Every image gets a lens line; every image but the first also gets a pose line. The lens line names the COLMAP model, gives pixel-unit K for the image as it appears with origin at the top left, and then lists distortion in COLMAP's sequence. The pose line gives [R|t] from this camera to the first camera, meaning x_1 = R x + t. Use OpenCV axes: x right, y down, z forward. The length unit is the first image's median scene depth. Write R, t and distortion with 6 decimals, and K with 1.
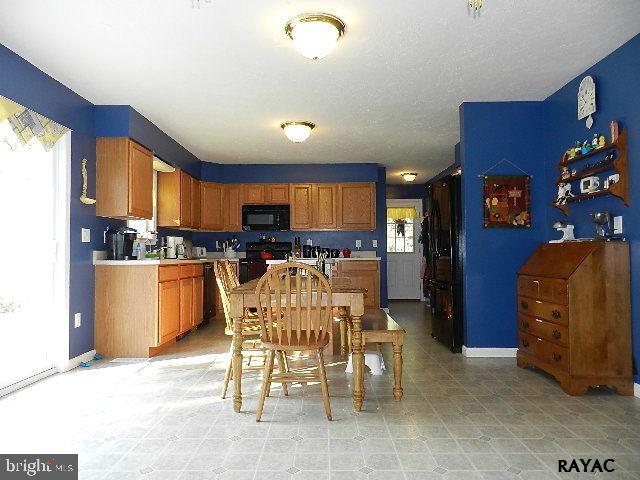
lens RADIAL K [[428.1, 0, 319.6], [0, 428.1, 242.4], [0, 0, 1]] dist [0.008365, -0.002226]
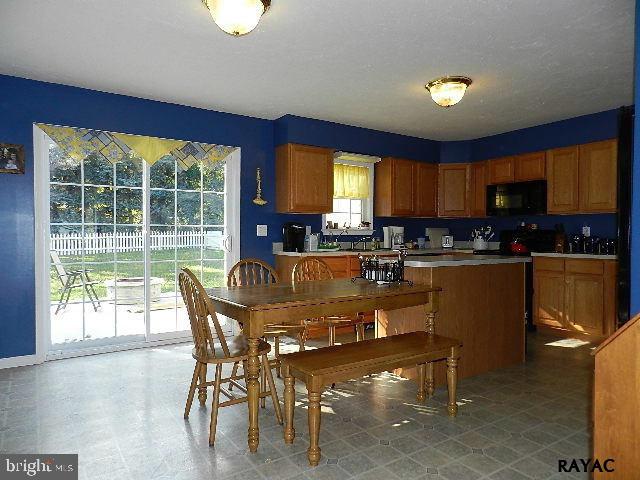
lens RADIAL K [[428.1, 0, 319.9], [0, 428.1, 237.5], [0, 0, 1]] dist [0.008365, -0.002226]
pose [[0.561483, 0.017782, -0.827297, 0.458817], [0.016808, 0.999318, 0.032887, -0.027947], [0.827318, -0.032371, 0.560801, 0.370869]]
